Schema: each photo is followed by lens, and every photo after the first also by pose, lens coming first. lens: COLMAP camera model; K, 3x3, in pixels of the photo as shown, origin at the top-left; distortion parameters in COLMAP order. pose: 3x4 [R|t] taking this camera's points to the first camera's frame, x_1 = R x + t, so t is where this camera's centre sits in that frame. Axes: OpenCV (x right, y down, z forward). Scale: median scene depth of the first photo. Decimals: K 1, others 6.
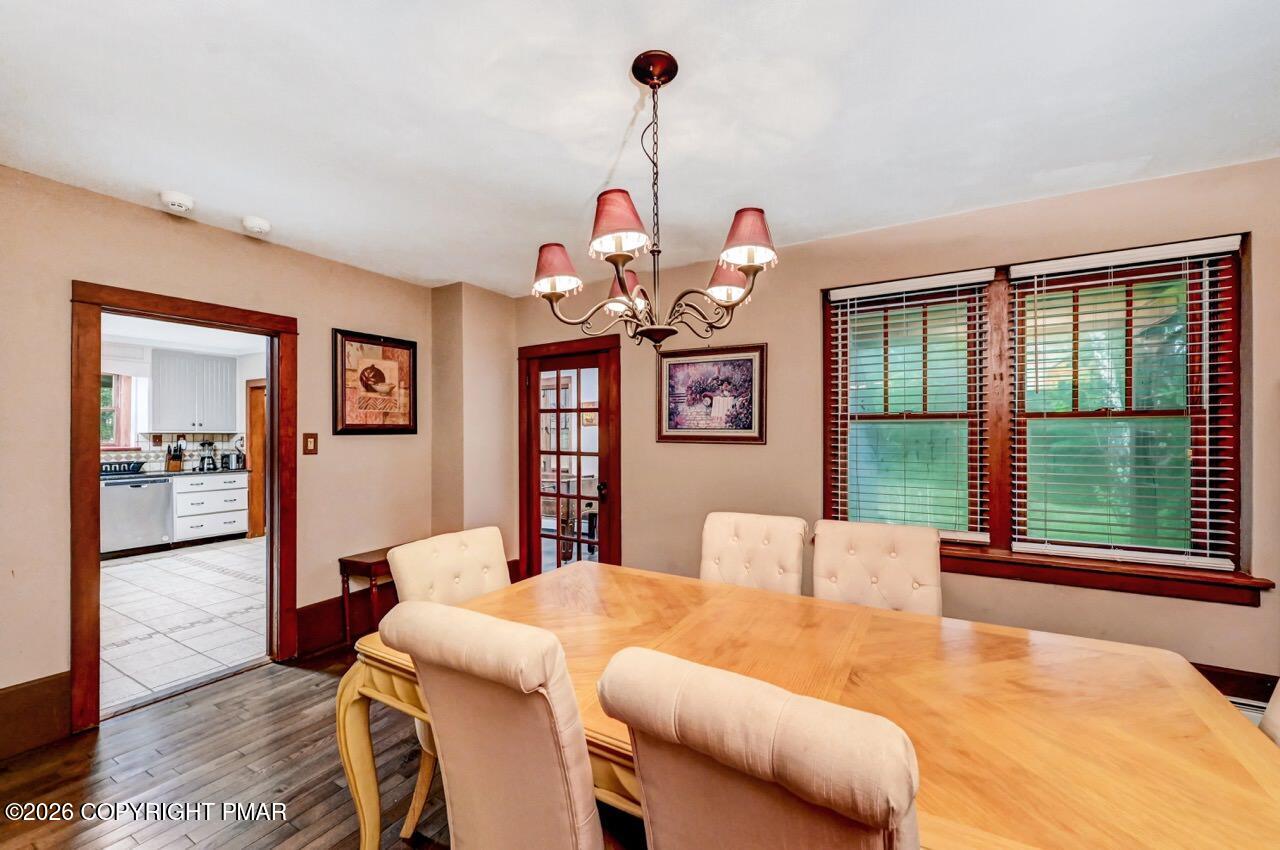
lens RADIAL K [[515.6, 0, 642.3], [0, 515.6, 434.3], [0, 0, 1]] dist [0.000297, 0.000870]
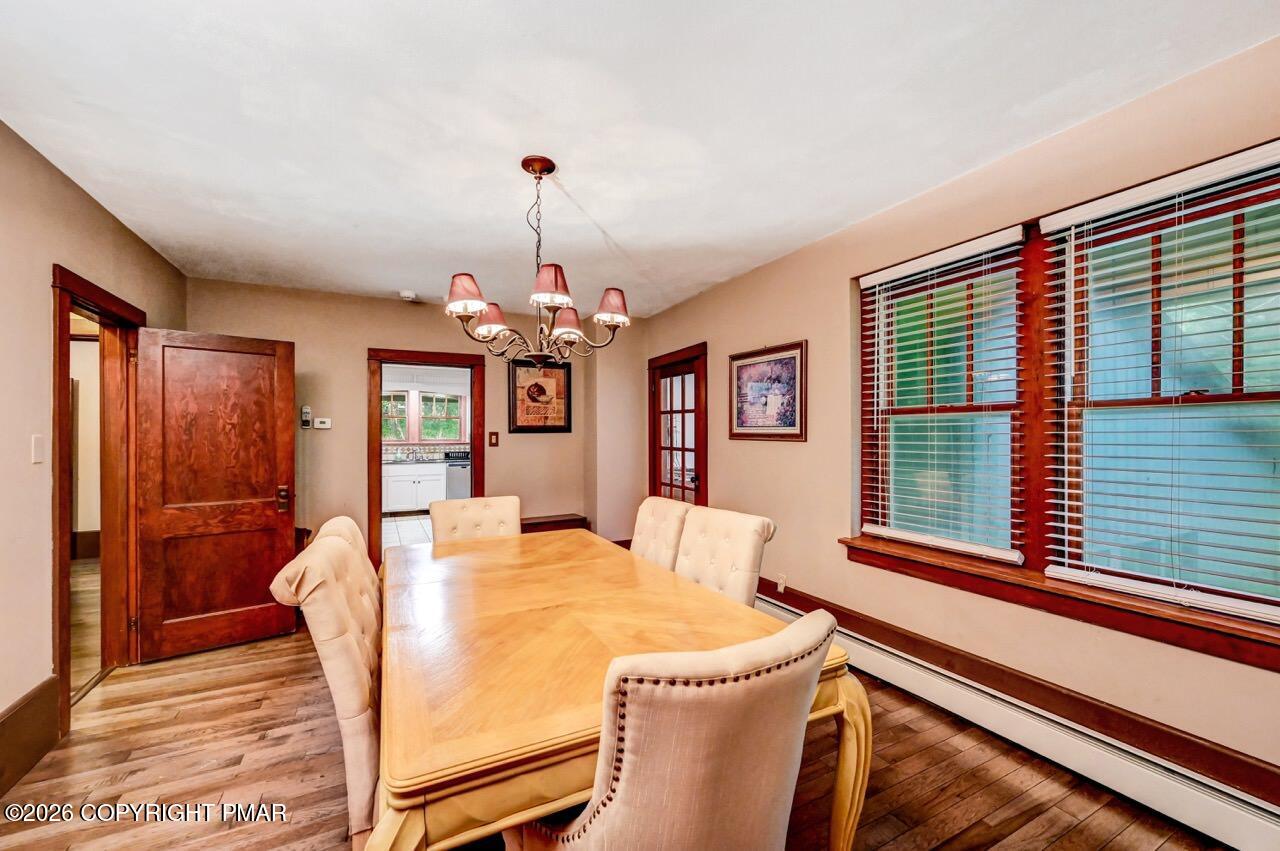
lens RADIAL K [[515.6, 0, 643.1], [0, 515.6, 433.7], [0, 0, 1]] dist [0.000297, 0.000870]
pose [[0.839325, -0.001617, -0.543628, 0.502071], [0.000096, 0.999996, -0.002825, 0.006906], [0.543630, 0.002319, 0.839321, -0.004297]]
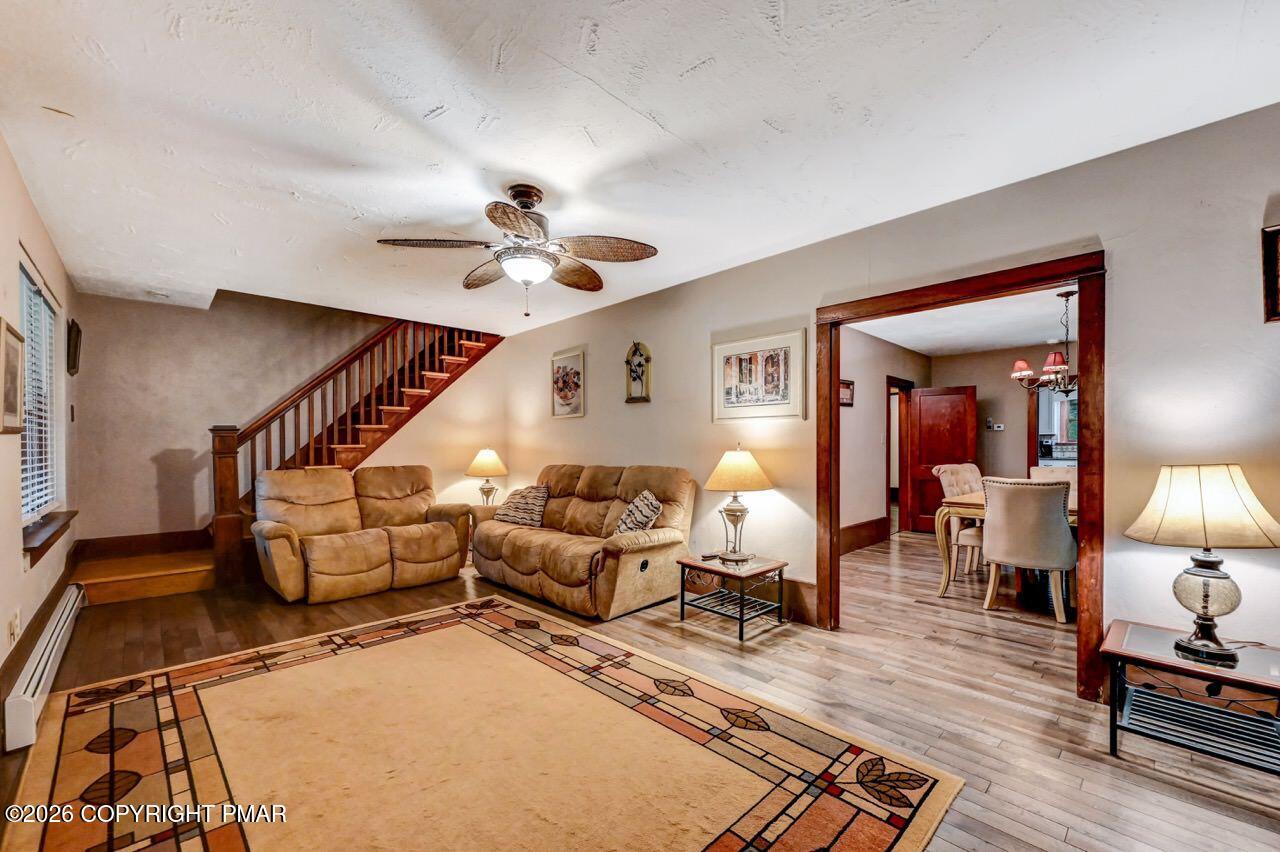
lens RADIAL K [[515.6, 0, 645.8], [0, 515.6, 454.4], [0, 0, 1]] dist [0.000297, 0.000870]
pose [[-0.272701, 0.020301, -0.961885, 1.864093], [0.001489, 0.999785, 0.020679, 0.051085], [0.962098, 0.004207, -0.272672, -0.244095]]
